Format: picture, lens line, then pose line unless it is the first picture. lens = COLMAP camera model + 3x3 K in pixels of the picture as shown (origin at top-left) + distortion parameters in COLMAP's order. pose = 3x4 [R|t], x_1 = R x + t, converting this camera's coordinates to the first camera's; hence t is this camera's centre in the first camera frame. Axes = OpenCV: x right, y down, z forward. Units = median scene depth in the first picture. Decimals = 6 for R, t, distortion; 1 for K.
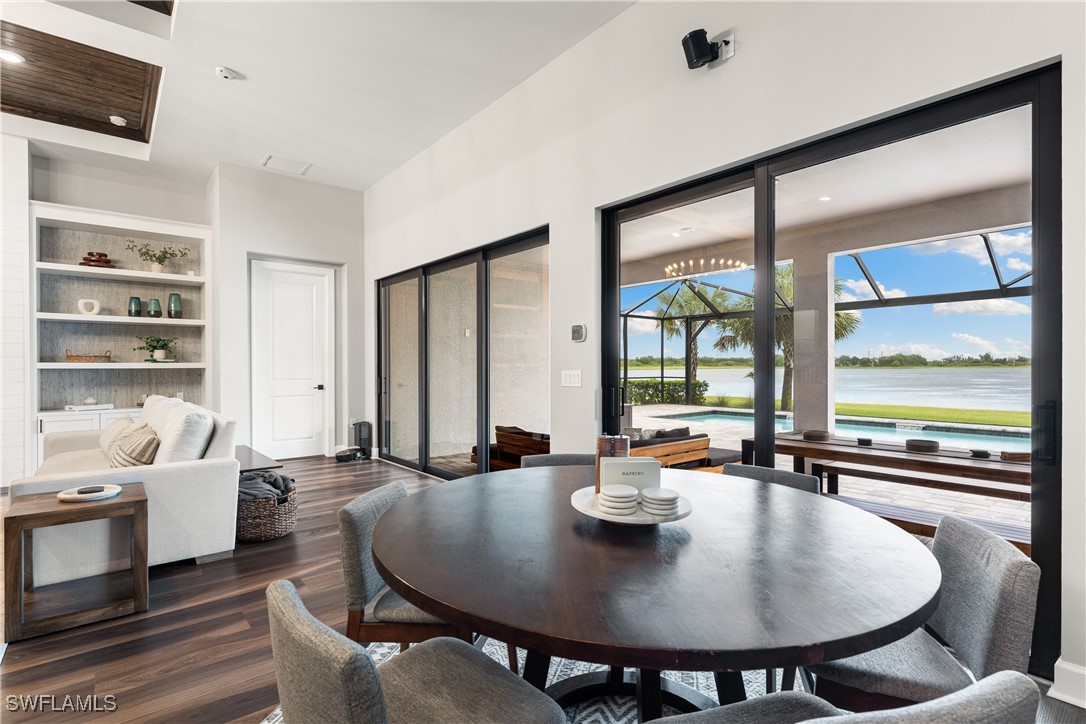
lens RADIAL K [[522.5, 0, 542.4], [0, 522.5, 364.7], [0, 0, 1]] dist [0.000442, 0.000369]
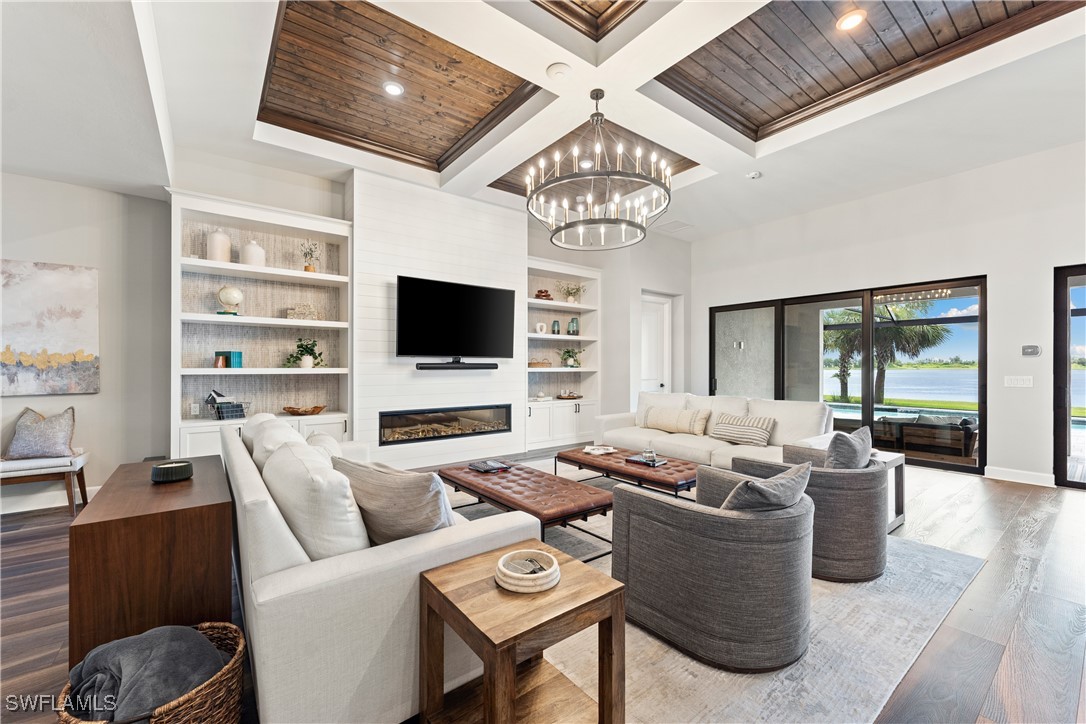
lens RADIAL K [[438.2, 0, 551.6], [0, 438.2, 364.3], [0, 0, 1]] dist [0.000982, 0.000458]
pose [[0.999310, 0.002017, -0.037096, -0.729019], [-0.002099, 0.999995, -0.002186, -0.009820], [0.037092, 0.002263, 0.999309, -0.169622]]
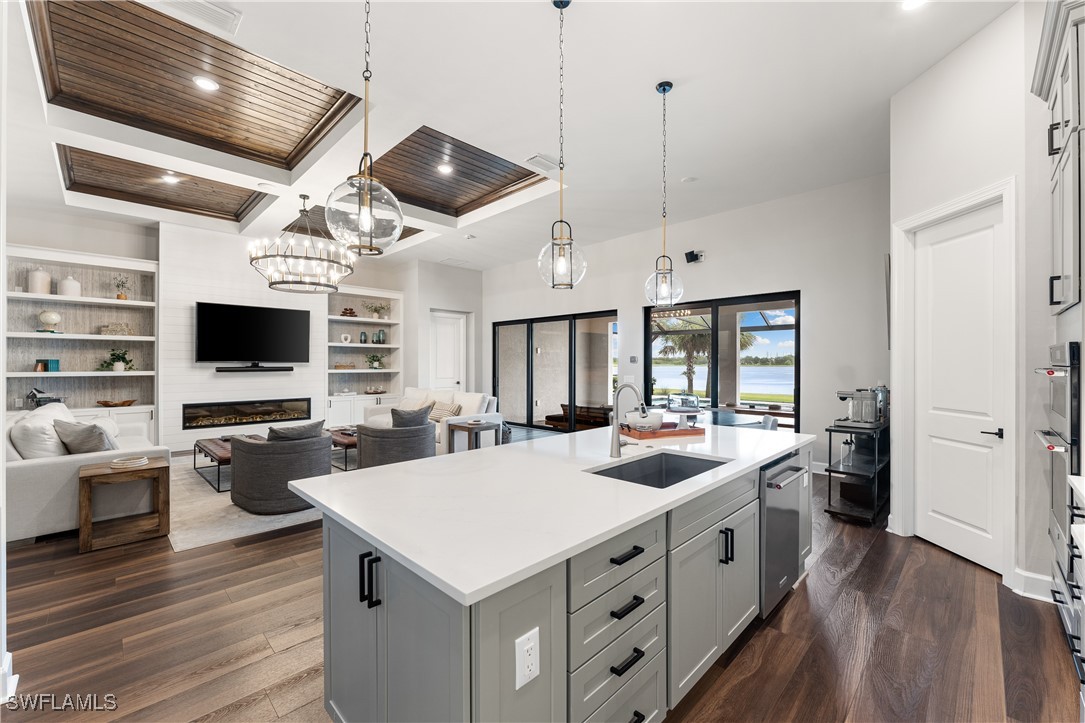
lens RADIAL K [[437.8, 0, 545.4], [0, 437.8, 361.1], [0, 0, 1]] dist [0.000982, 0.000458]
pose [[0.995940, 0.002208, 0.089990, -0.289531], [-0.001812, 0.999988, -0.004476, -0.025307], [-0.089999, 0.004295, 0.995933, -0.523751]]
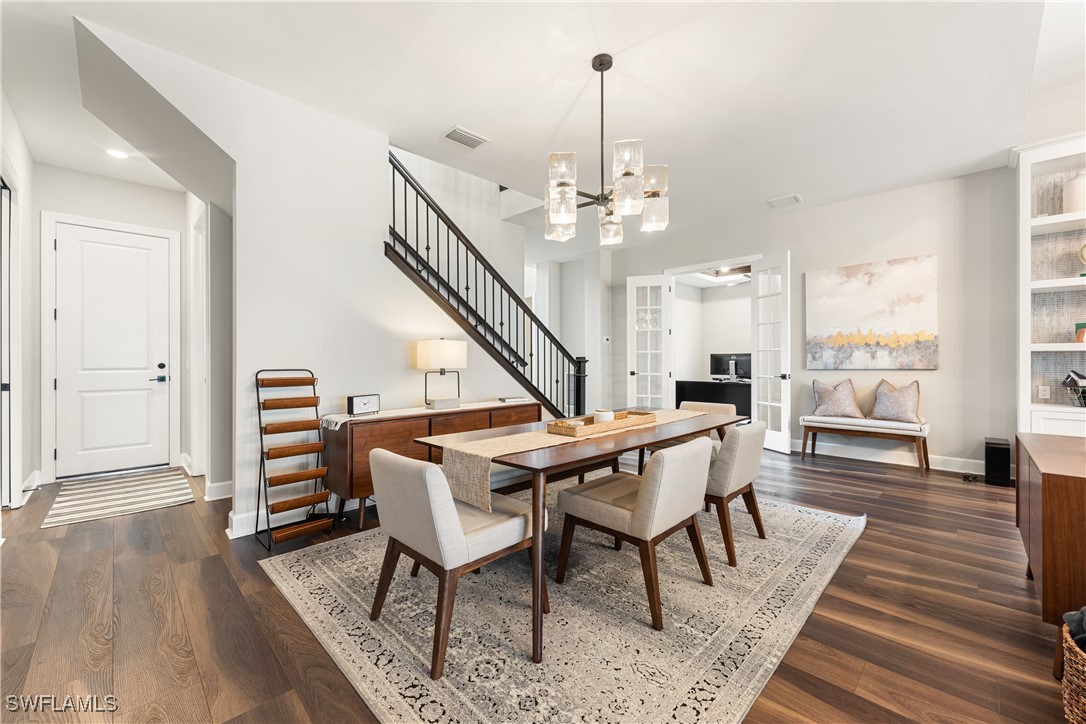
lens RADIAL K [[438.2, 0, 541.2], [0, 438.2, 359.3], [0, 0, 1]] dist [0.000982, 0.000458]
pose [[0.080192, 0.003417, -0.996774, -0.775593], [0.002180, 0.999991, 0.003603, 0.012447], [0.996777, -0.002462, 0.080184, -0.233156]]
